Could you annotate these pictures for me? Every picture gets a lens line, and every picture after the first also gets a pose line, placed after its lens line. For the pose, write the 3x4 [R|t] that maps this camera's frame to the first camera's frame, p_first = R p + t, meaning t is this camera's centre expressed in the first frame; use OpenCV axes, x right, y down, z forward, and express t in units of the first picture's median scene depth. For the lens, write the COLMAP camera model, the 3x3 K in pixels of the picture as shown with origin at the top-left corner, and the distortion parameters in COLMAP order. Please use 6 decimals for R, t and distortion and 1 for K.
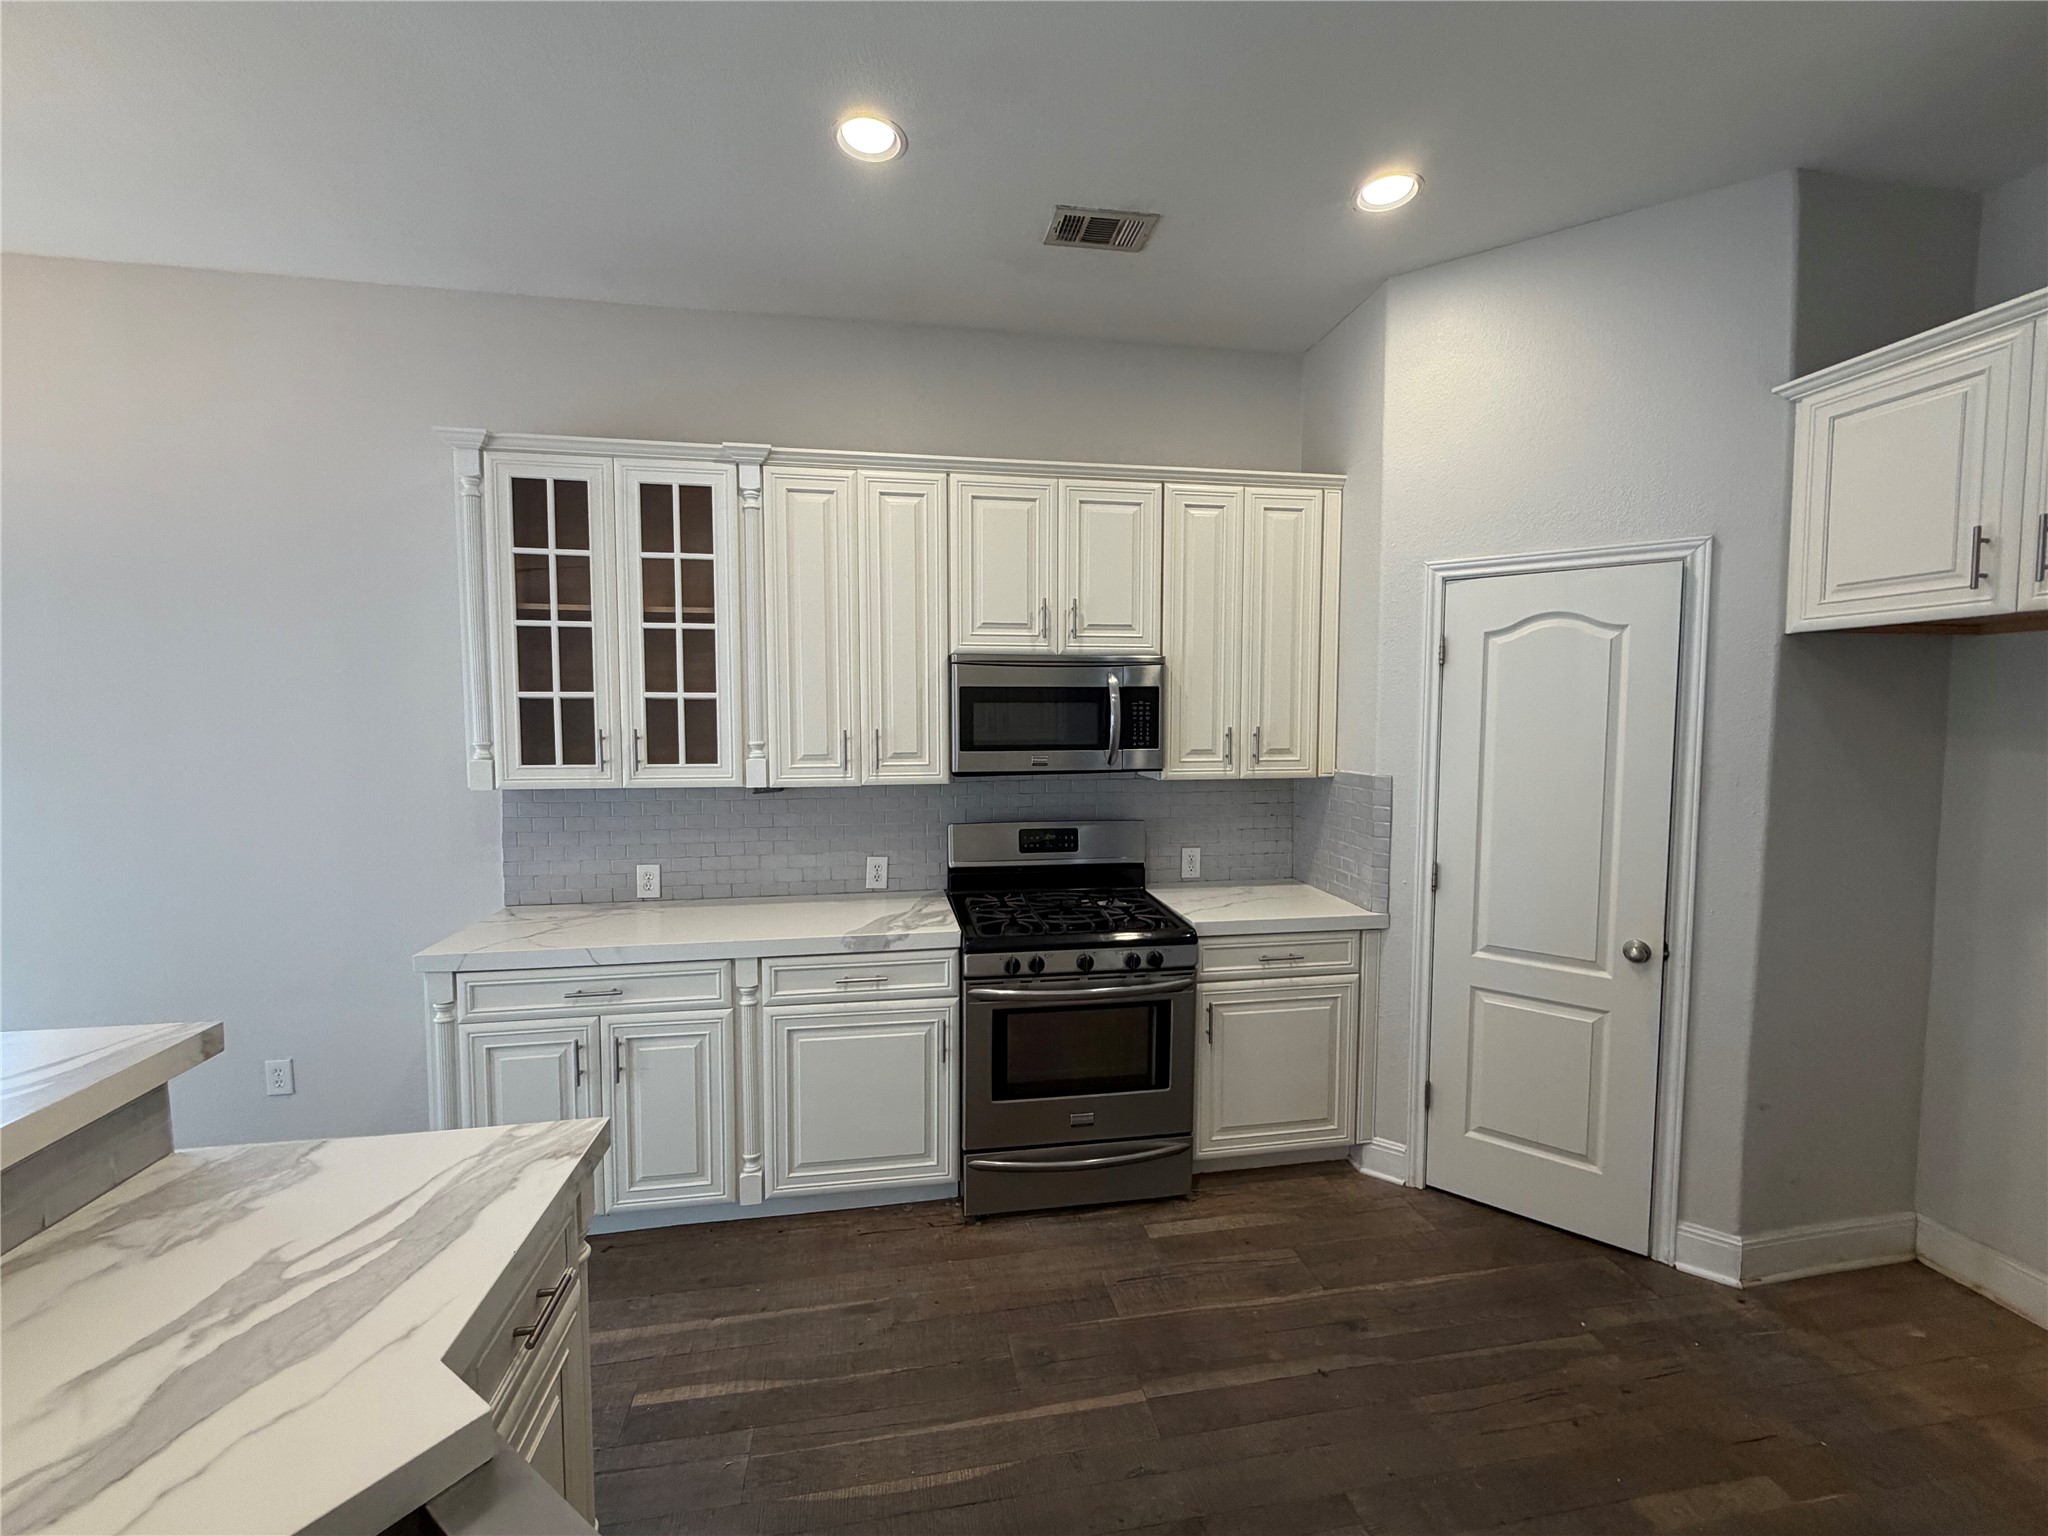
lens RADIAL K [[846.2, 0, 1025.9], [0, 846.2, 767.4], [0, 0, 1]] dist [-0.001176, 0.000759]
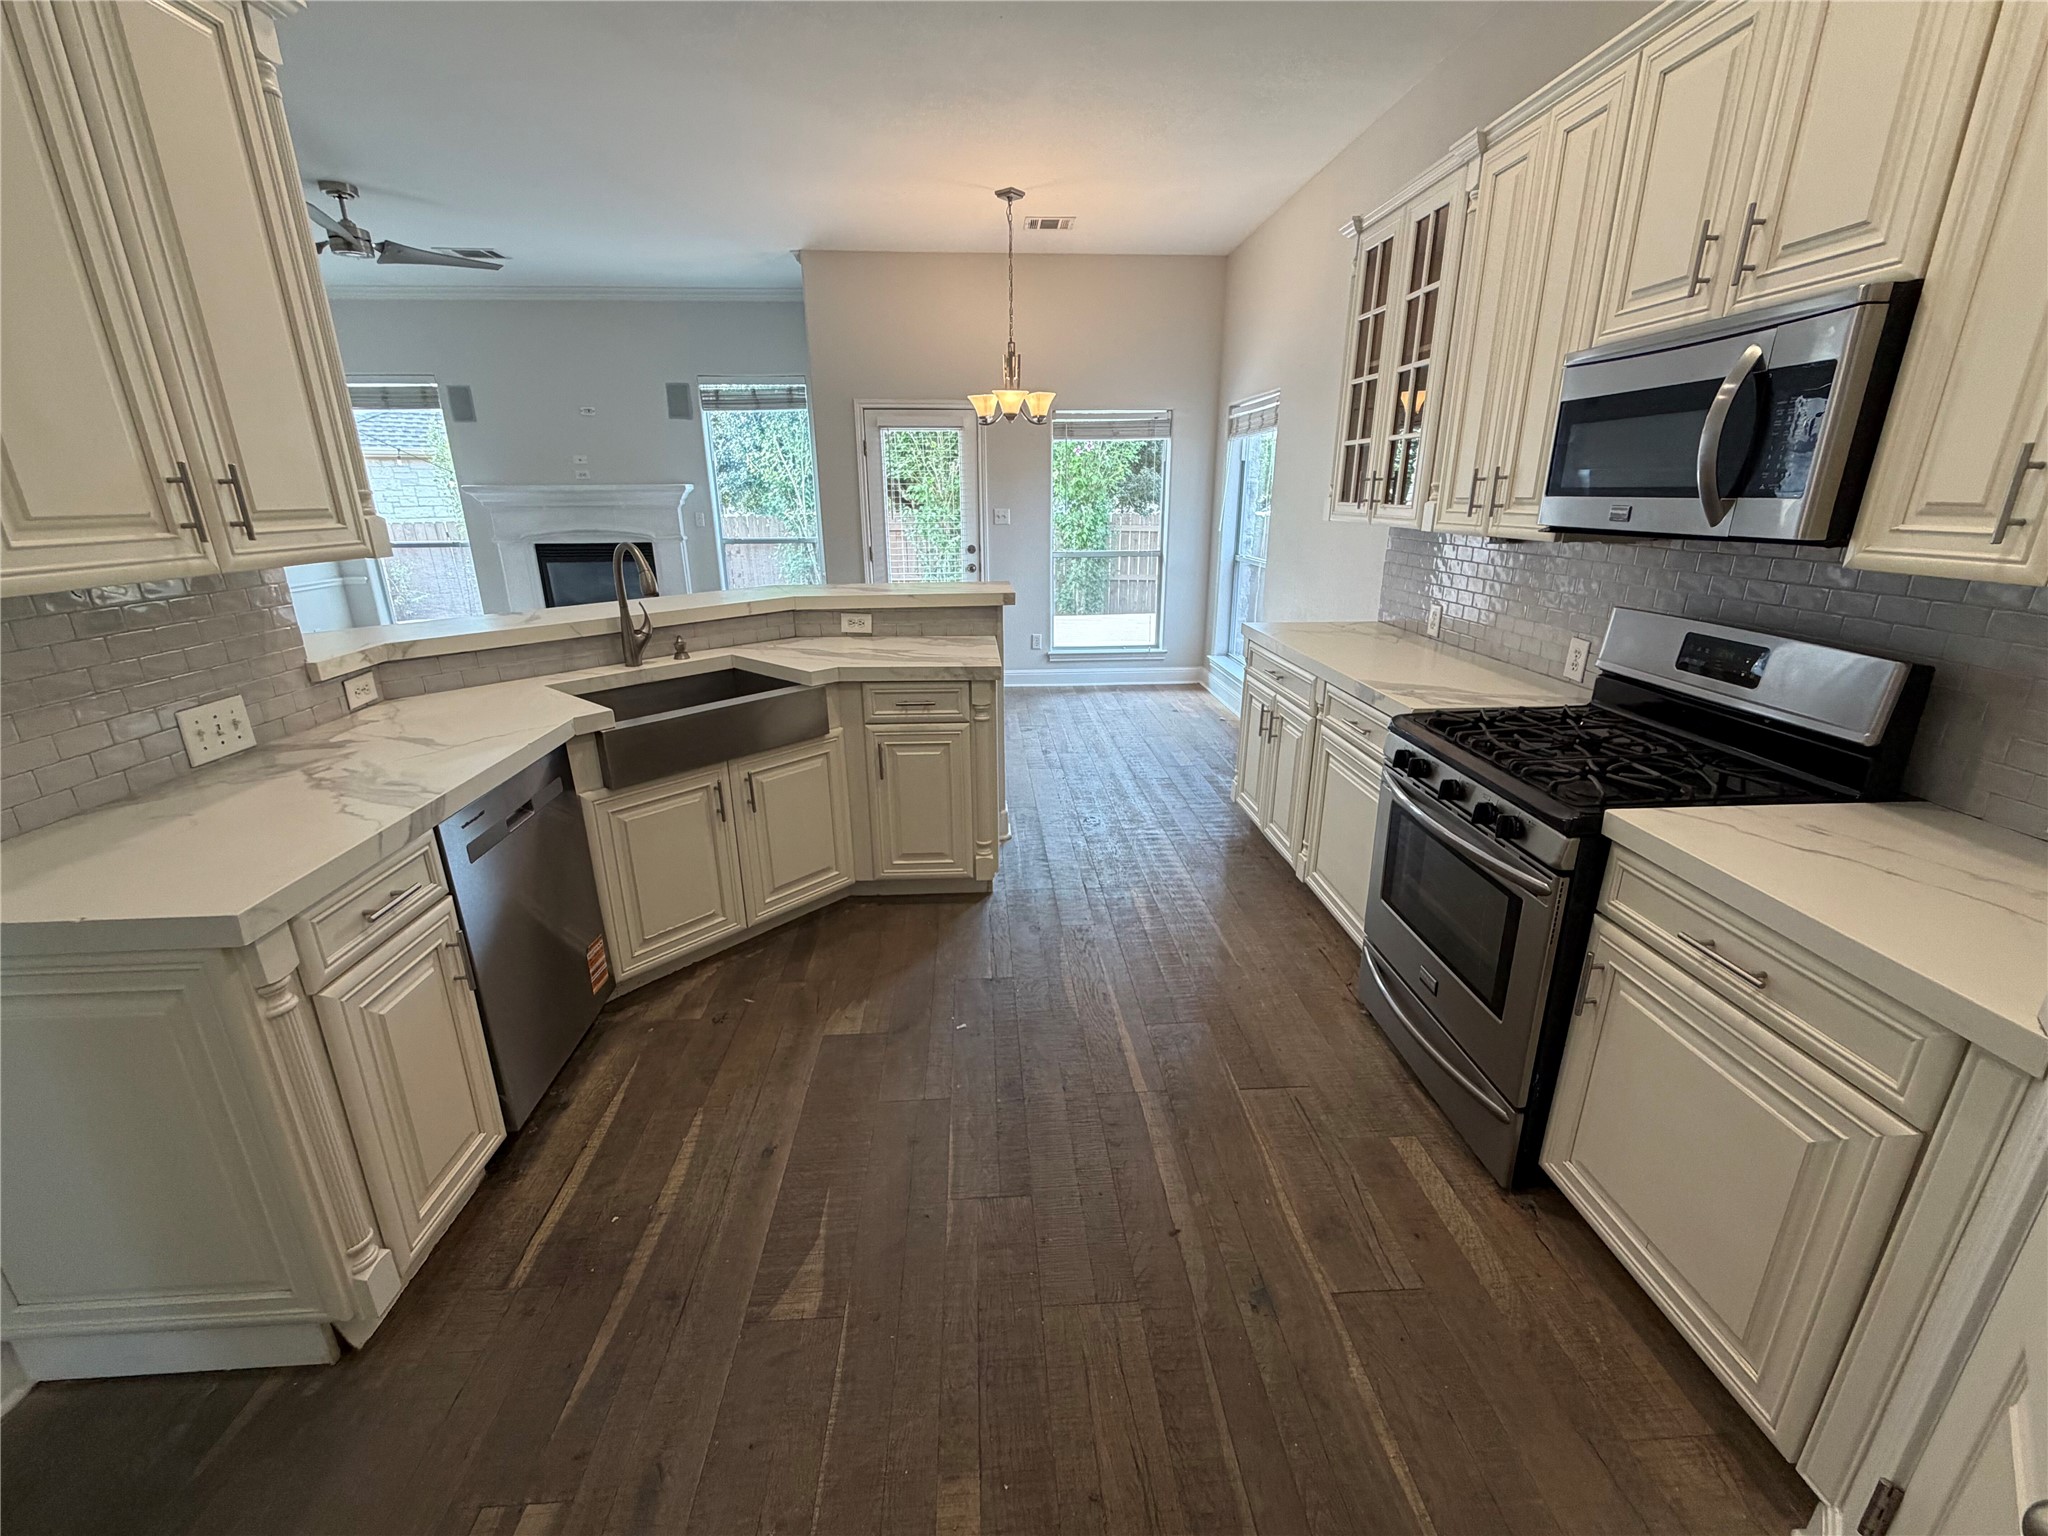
lens RADIAL K [[846.2, 0, 1023.3], [0, 846.2, 768.3], [0, 0, 1]] dist [-0.001176, 0.000759]
pose [[-0.117209, 0.312664, -0.942604, 0.788303], [-0.058583, 0.945317, 0.320849, -0.004664], [0.991378, 0.092827, -0.092483, 0.667861]]
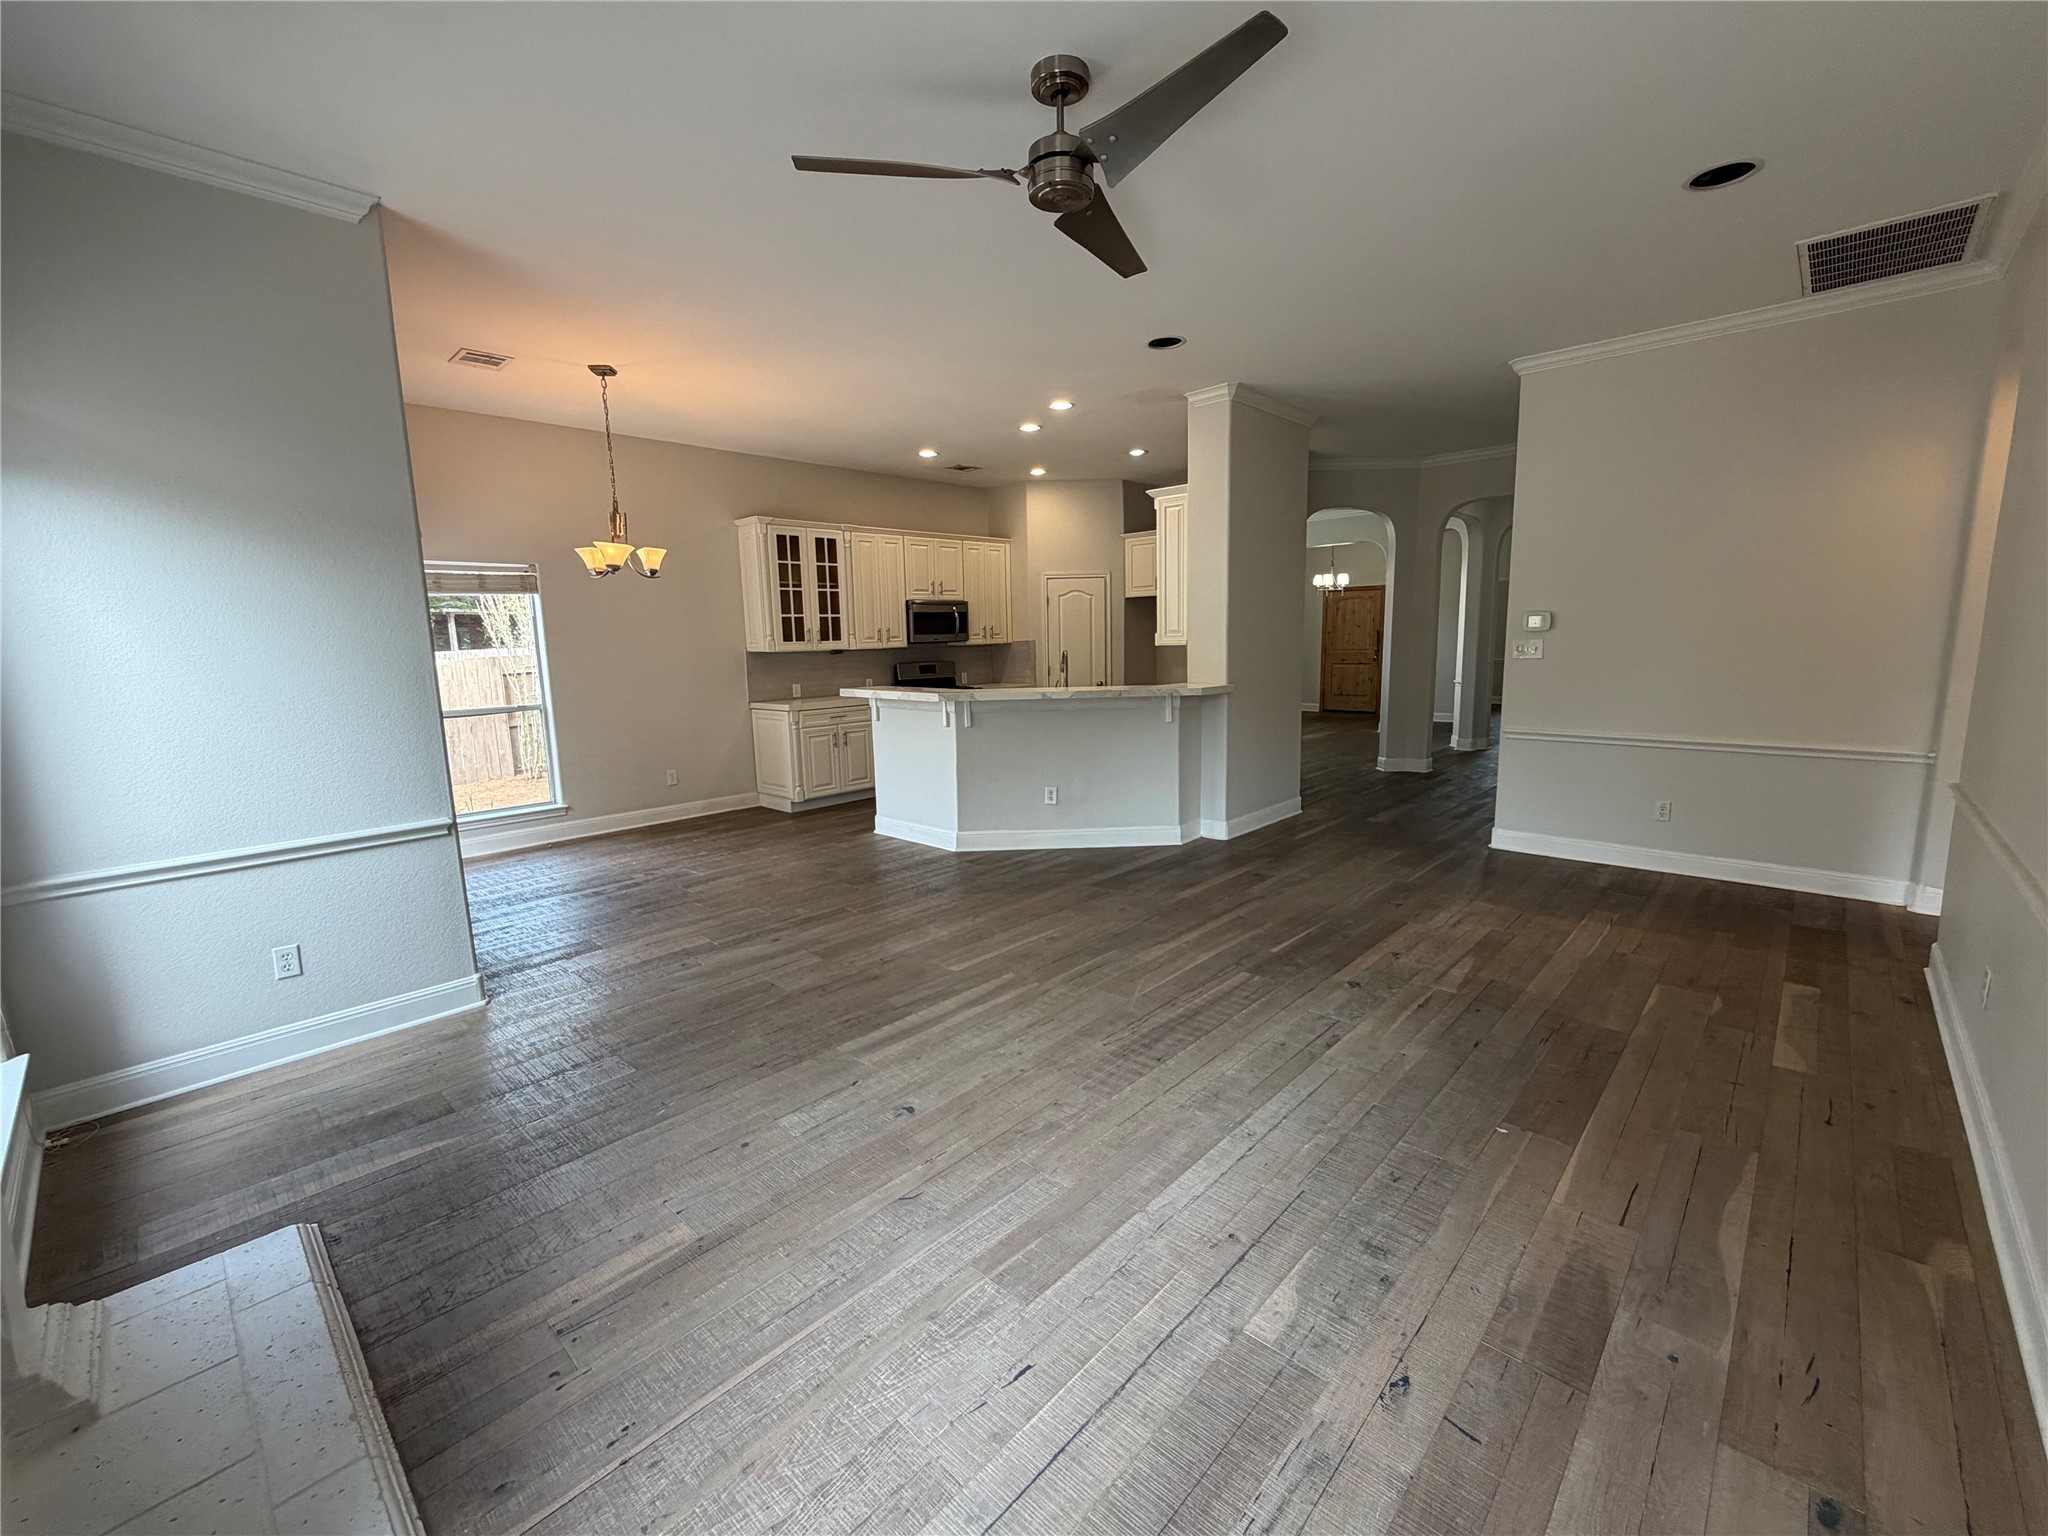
lens RADIAL K [[846.2, 0, 1030.7], [0, 846.2, 765.9], [0, 0, 1]] dist [-0.001176, 0.000759]
pose [[0.798802, -0.109418, 0.591560, -1.585337], [0.059246, 0.992849, 0.103641, 0.155083], [-0.598669, -0.047741, 0.799572, -1.629935]]
